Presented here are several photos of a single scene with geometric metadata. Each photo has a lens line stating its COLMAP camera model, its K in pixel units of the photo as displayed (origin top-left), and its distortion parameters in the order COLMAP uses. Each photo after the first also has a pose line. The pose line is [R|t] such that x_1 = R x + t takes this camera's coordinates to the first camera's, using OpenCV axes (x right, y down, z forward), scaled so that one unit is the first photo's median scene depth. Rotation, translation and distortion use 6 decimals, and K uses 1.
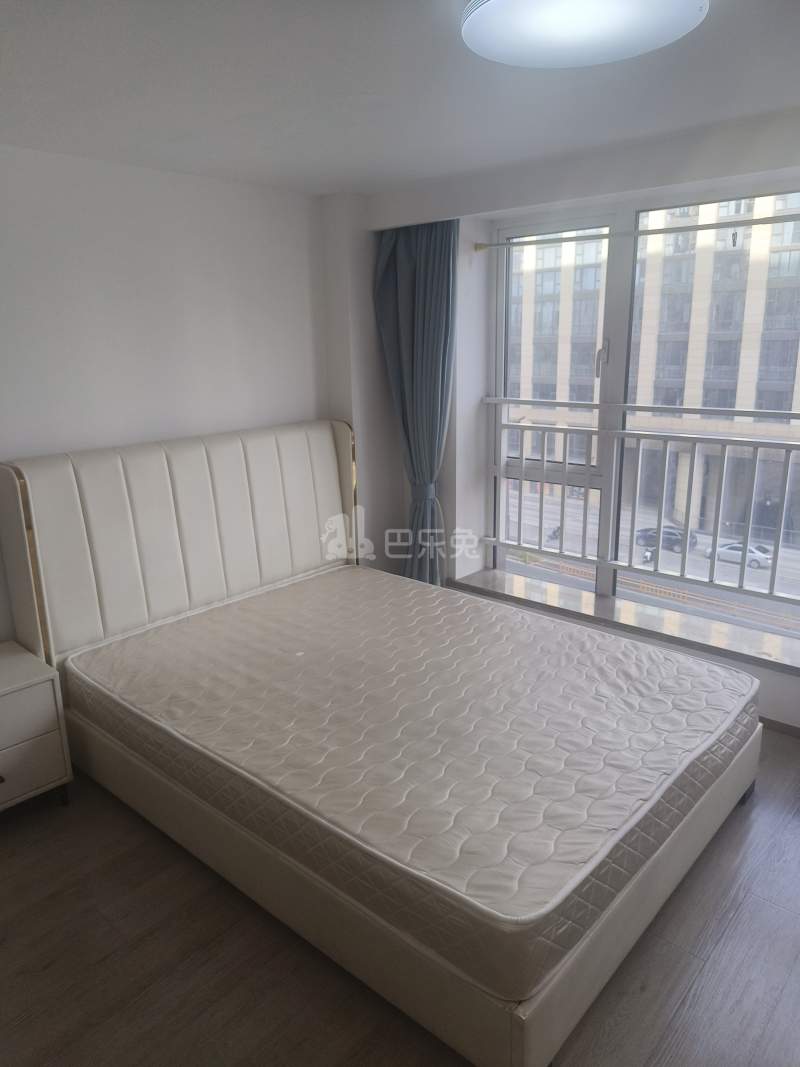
lens RADIAL K [[742.7, 0, 400.0], [0, 742.7, 533.5], [0, 0, 1]] dist [0.046528, -0.000401]
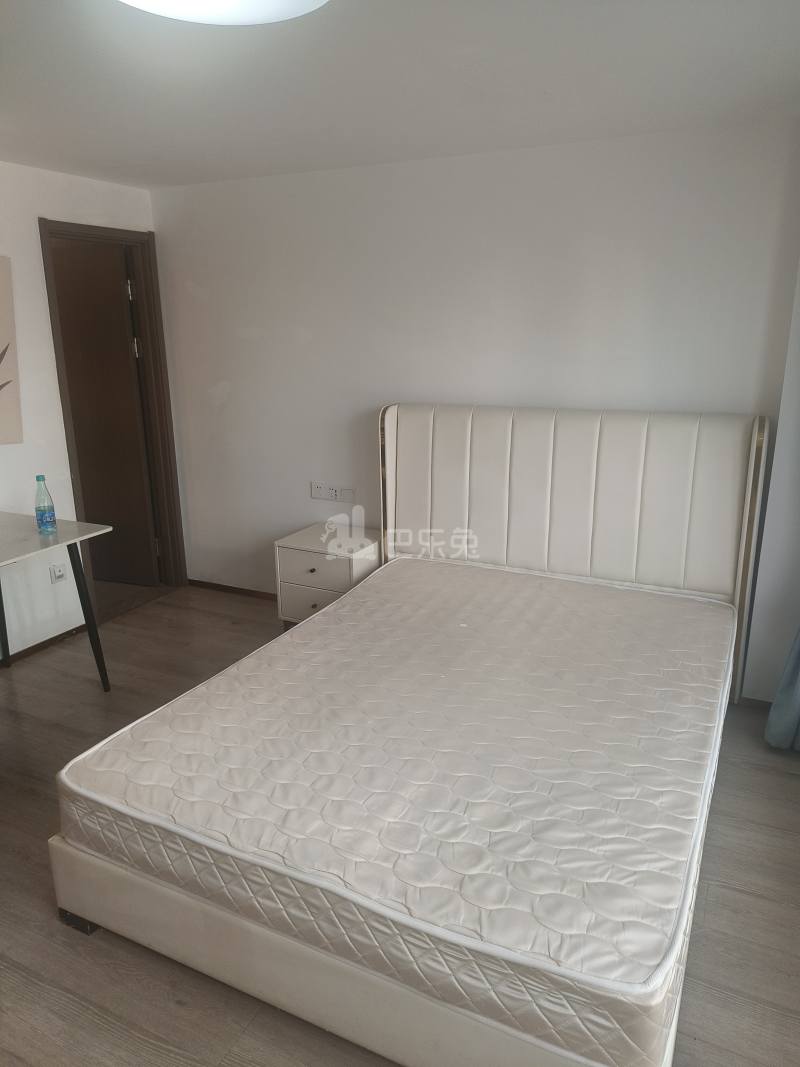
lens RADIAL K [[742.7, 0, 400.0], [0, 742.7, 533.5], [0, 0, 1]] dist [0.046528, -0.000401]
pose [[0.257746, 0.280488, -0.924604, 0.849480], [-0.239860, 0.945556, 0.219979, -0.181706], [0.935967, 0.165077, 0.310992, 0.660971]]
